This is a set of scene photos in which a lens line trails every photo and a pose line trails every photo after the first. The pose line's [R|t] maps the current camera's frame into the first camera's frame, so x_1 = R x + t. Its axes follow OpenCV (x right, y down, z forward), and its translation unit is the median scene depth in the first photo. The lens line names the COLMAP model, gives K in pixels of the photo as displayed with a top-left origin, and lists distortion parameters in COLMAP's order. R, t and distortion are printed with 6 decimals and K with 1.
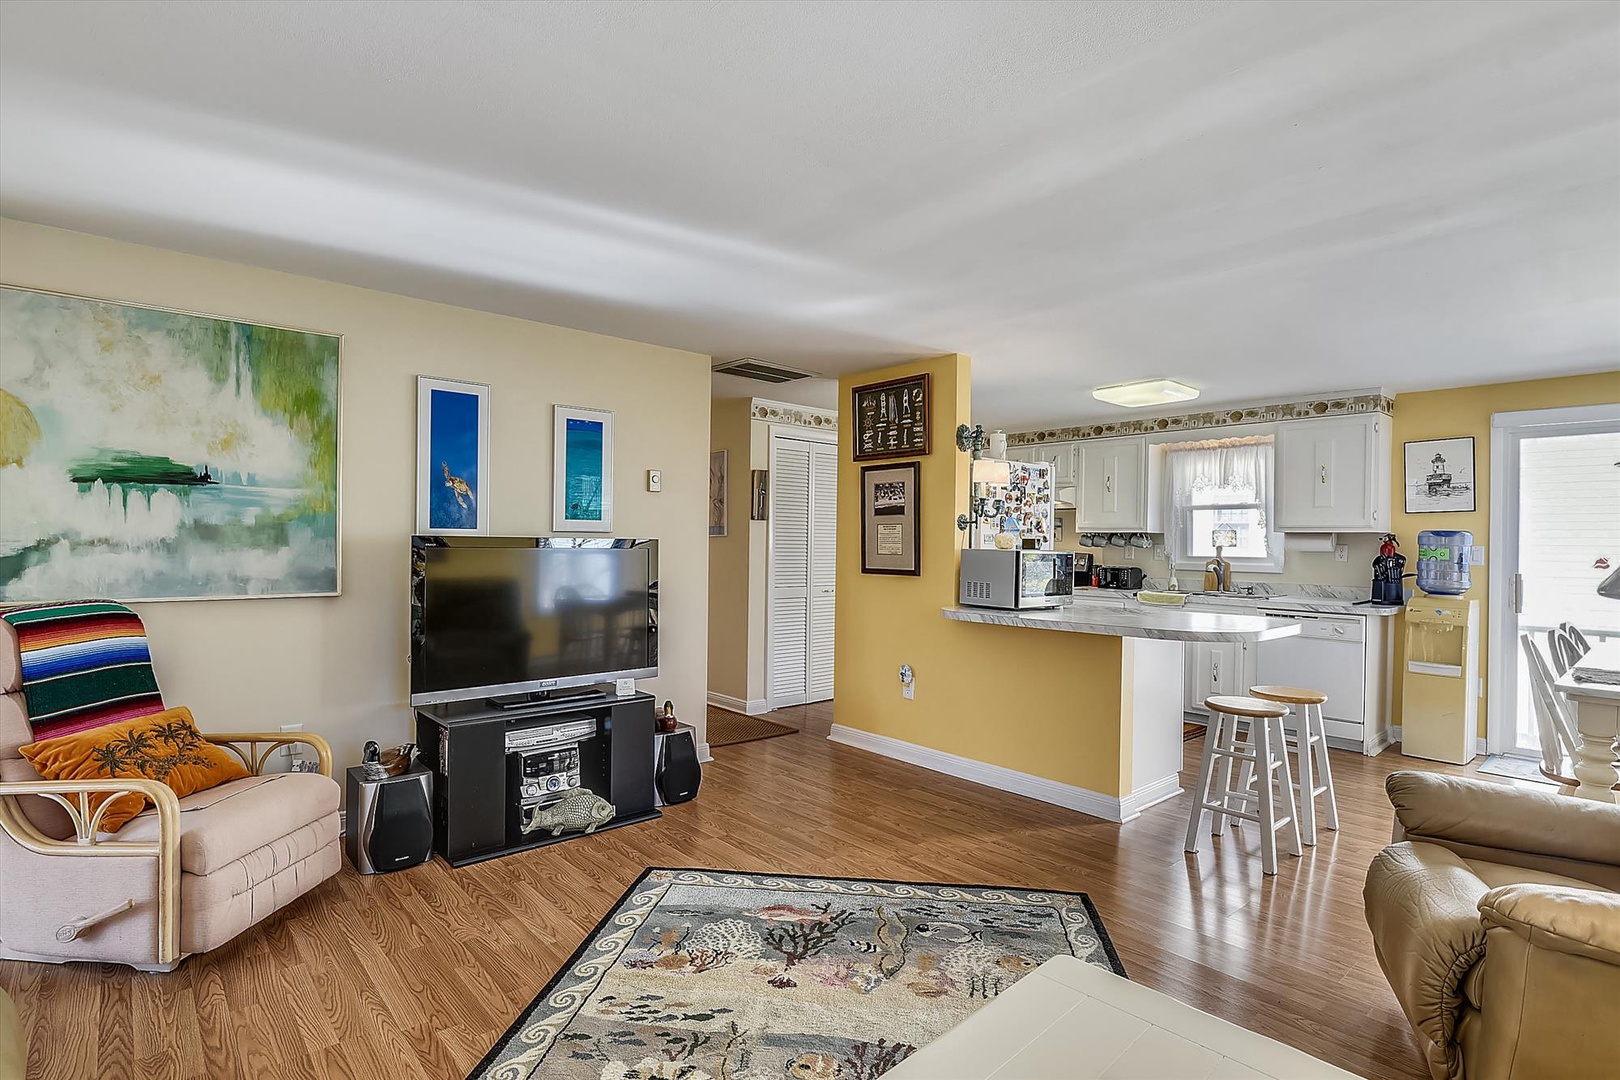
lens RADIAL K [[801.7, 0, 812.5], [0, 801.7, 543.0], [0, 0, 1]] dist [-0.009074, -0.001240]
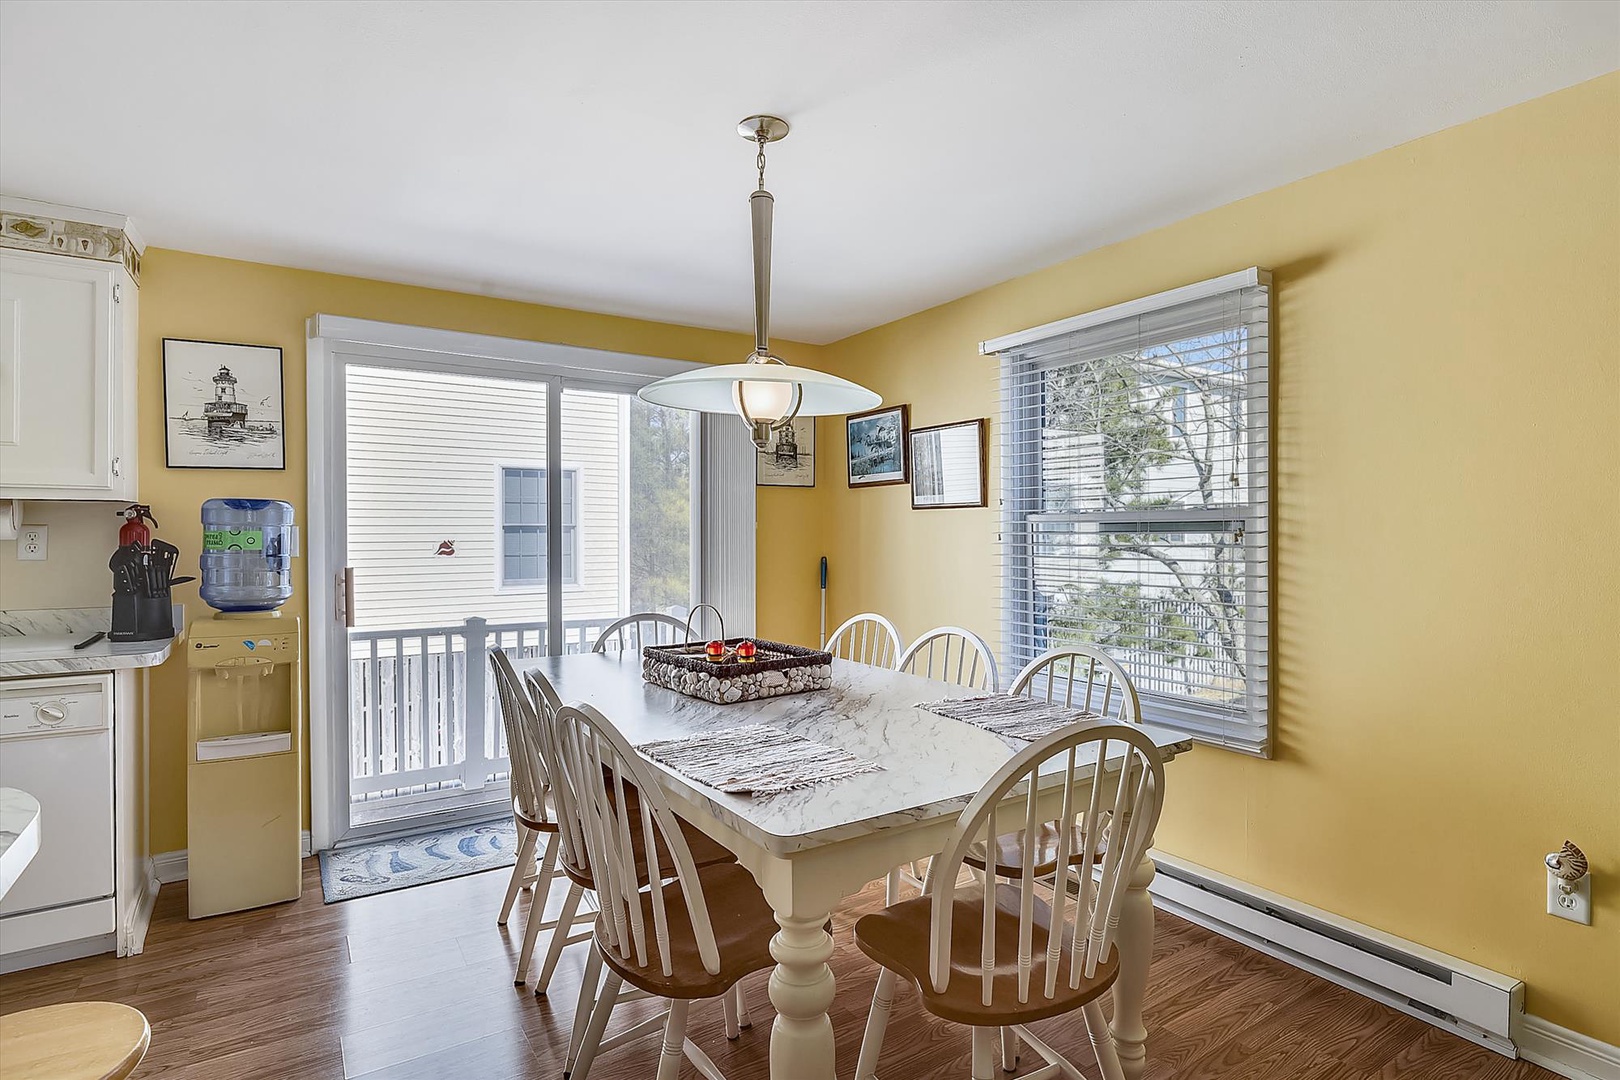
lens RADIAL K [[819.1, 0, 811.1], [0, 819.1, 535.3], [0, 0, 1]] dist [-0.008266, -0.000108]
pose [[0.147855, -0.016635, 0.988869, 0.260519], [0.004421, 0.999860, 0.016159, 0.002525], [-0.988999, 0.001982, 0.147908, 0.491867]]
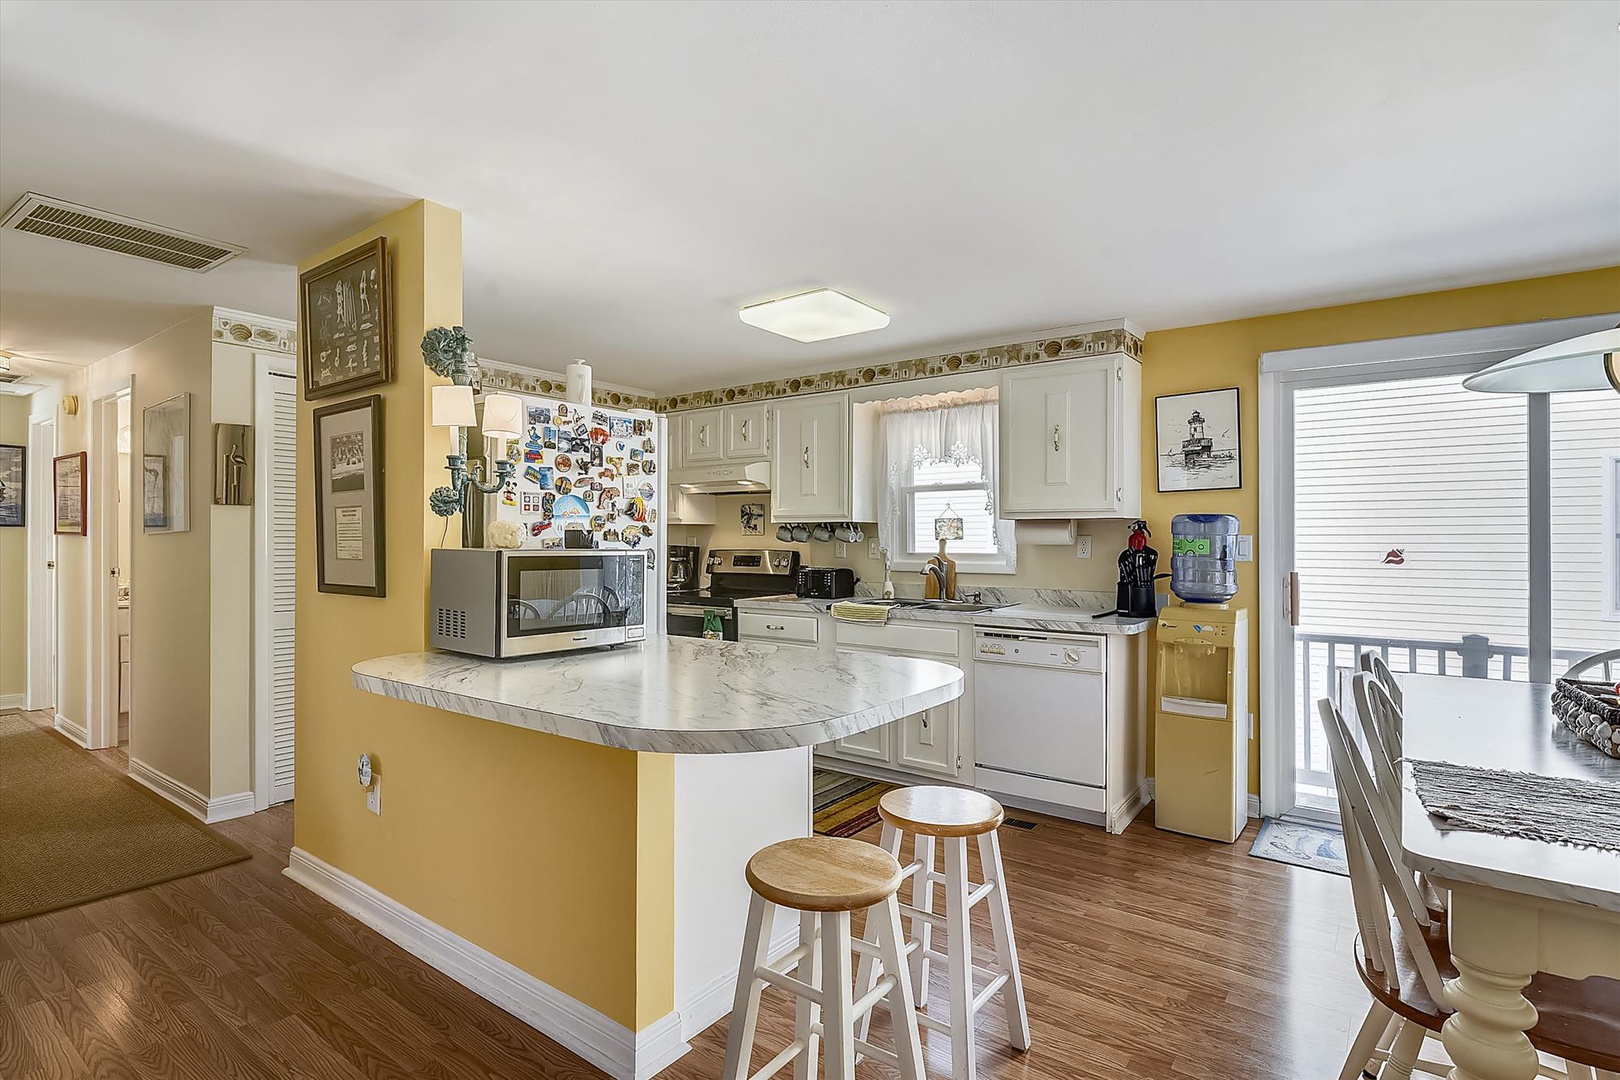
lens RADIAL K [[812.1, 0, 811.0], [0, 812.1, 534.6], [0, 0, 1]] dist [0.000531, -0.000326]
pose [[0.979214, -0.009231, 0.202622, 0.281104], [0.010574, 0.999929, -0.005546, 0.003080], [-0.202556, 0.007573, 0.979241, 0.334132]]
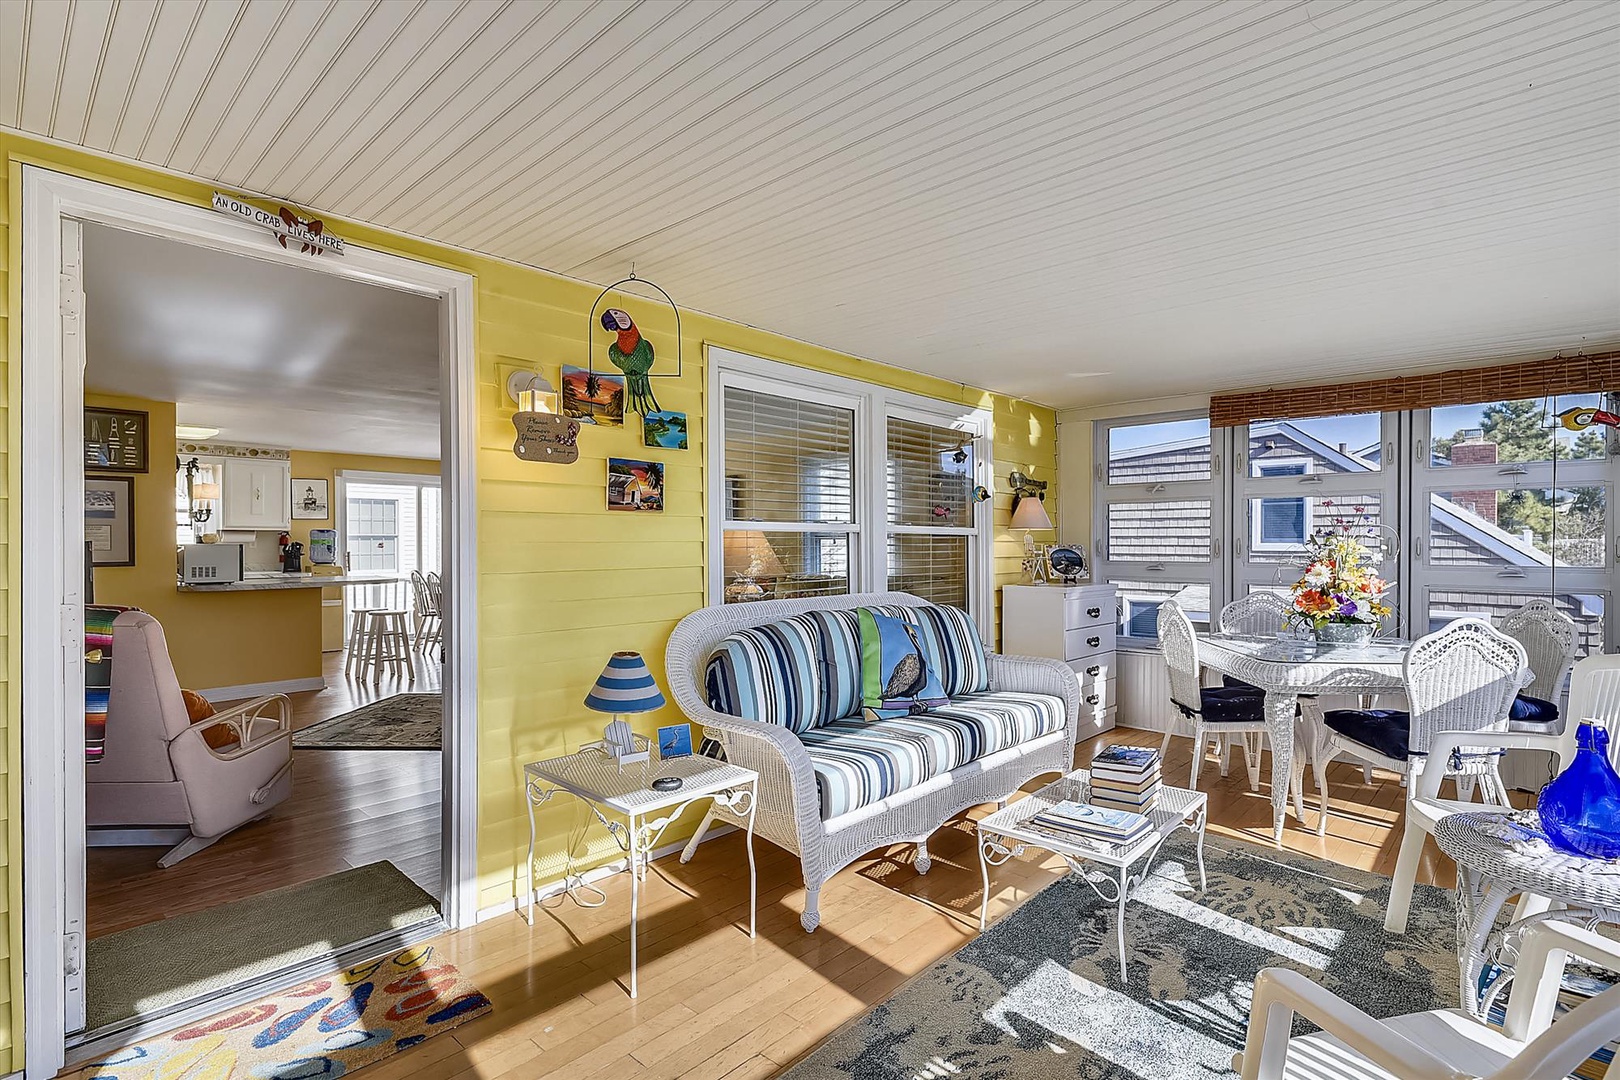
lens RADIAL K [[773.1, 0, 810.0], [0, 773.1, 540.0], [0, 0, 1]] dist [0.000794, -0.000097]
pose [[-0.091221, -0.015134, 0.995716, -1.073938], [-0.000949, 0.999885, 0.015111, -0.018801], [-0.995830, 0.000434, -0.091224, 0.028570]]
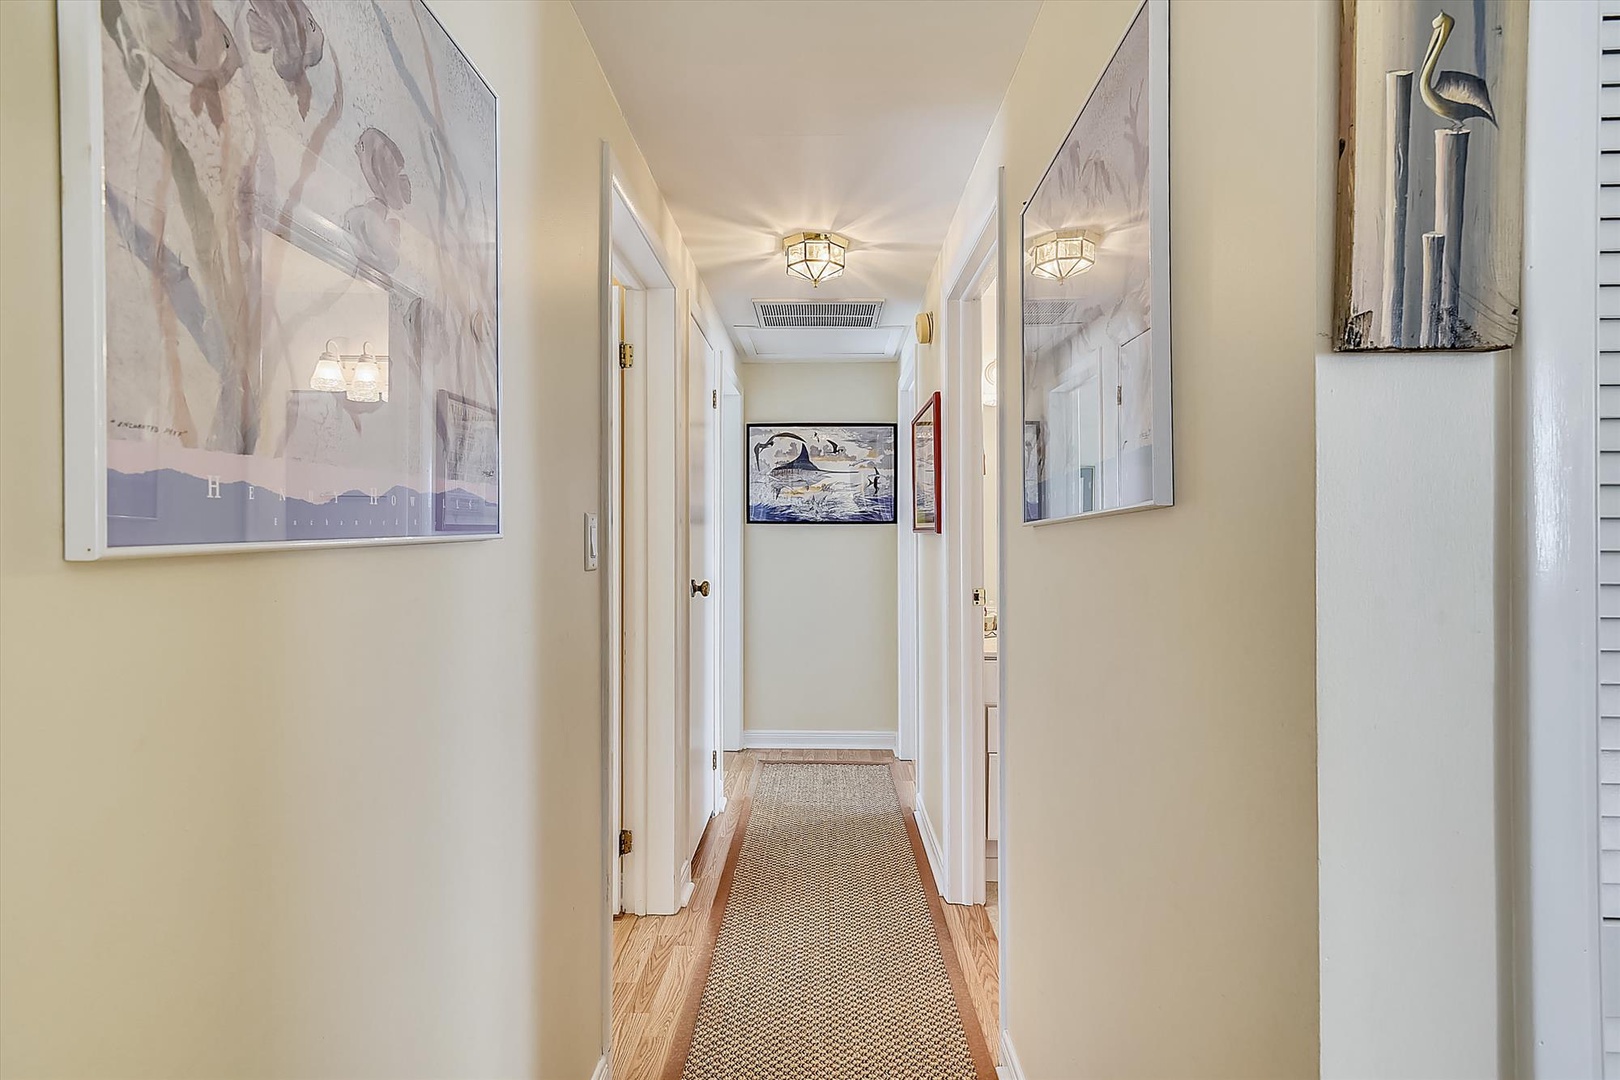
lens RADIAL K [[801.7, 0, 812.5], [0, 801.7, 543.0], [0, 0, 1]] dist [-0.009074, -0.001240]
pose [[0.746292, -0.009096, -0.665557, -0.063798], [0.008735, 0.999954, -0.003871, -0.002066], [0.665561, -0.002925, 0.746337, 0.981959]]
